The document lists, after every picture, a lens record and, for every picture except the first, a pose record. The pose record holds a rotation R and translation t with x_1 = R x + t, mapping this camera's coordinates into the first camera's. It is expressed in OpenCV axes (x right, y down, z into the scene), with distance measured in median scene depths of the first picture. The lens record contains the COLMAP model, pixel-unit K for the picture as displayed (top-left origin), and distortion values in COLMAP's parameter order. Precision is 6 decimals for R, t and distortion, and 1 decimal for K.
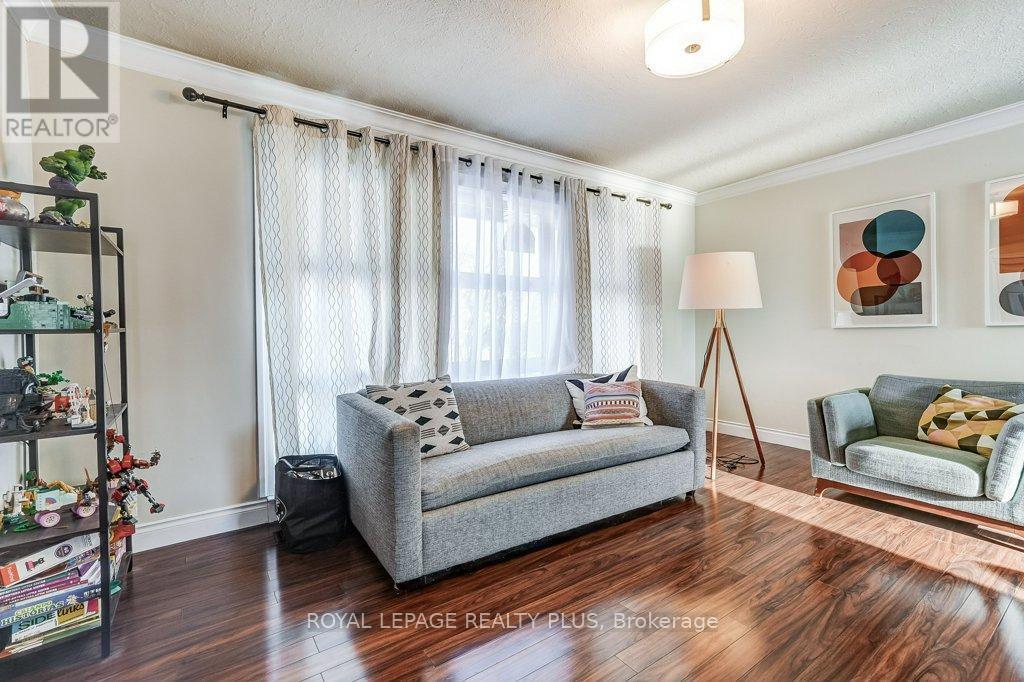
lens RADIAL K [[461.0, 0, 513.6], [0, 461.0, 333.1], [0, 0, 1]] dist [-0.035873, 0.023783]
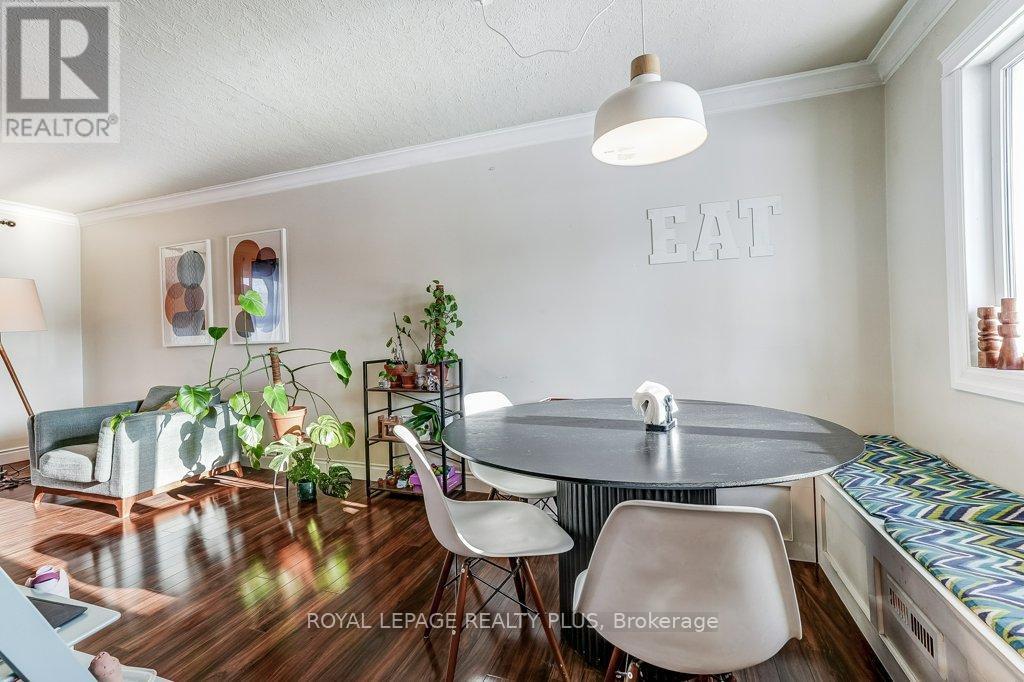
lens RADIAL K [[466.8, 0, 495.0], [0, 466.8, 336.8], [0, 0, 1]] dist [-0.000042, 0.000170]
pose [[0.828688, -0.018513, 0.559405, 0.948308], [0.026589, 0.999627, -0.006306, -0.008591], [-0.559080, 0.020100, 0.828870, -0.561765]]
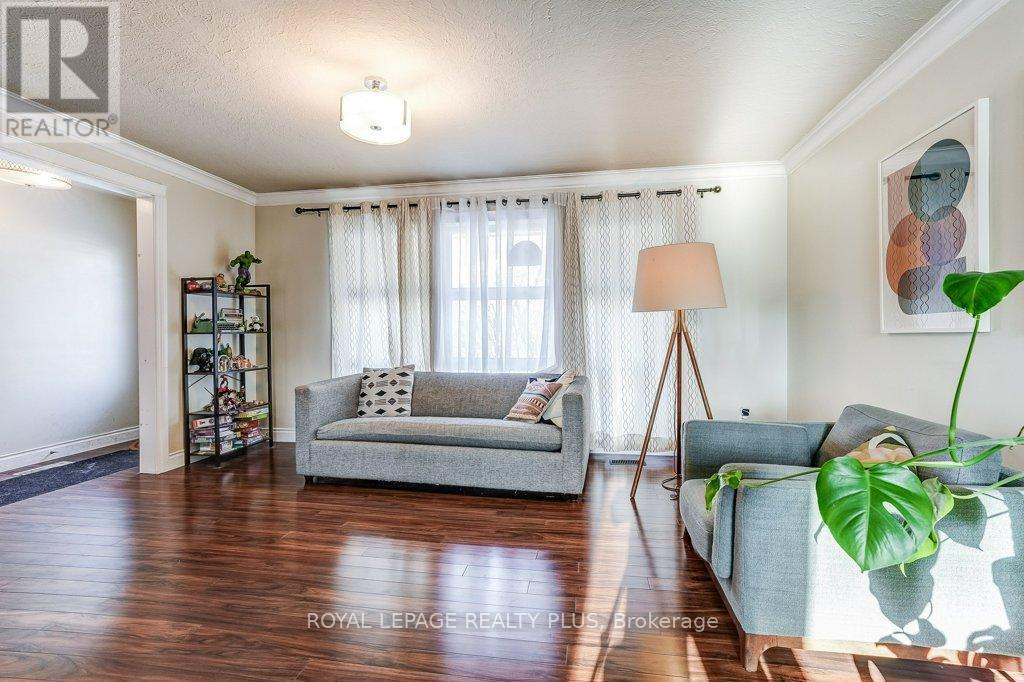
lens RADIAL K [[461.0, 0, 513.6], [0, 461.0, 333.1], [0, 0, 1]] dist [-0.035873, 0.023783]
pose [[0.715357, 0.007540, -0.698718, 1.004429], [-0.006130, 0.999971, 0.004515, -0.014111], [0.698732, 0.001053, 0.715383, 0.191740]]
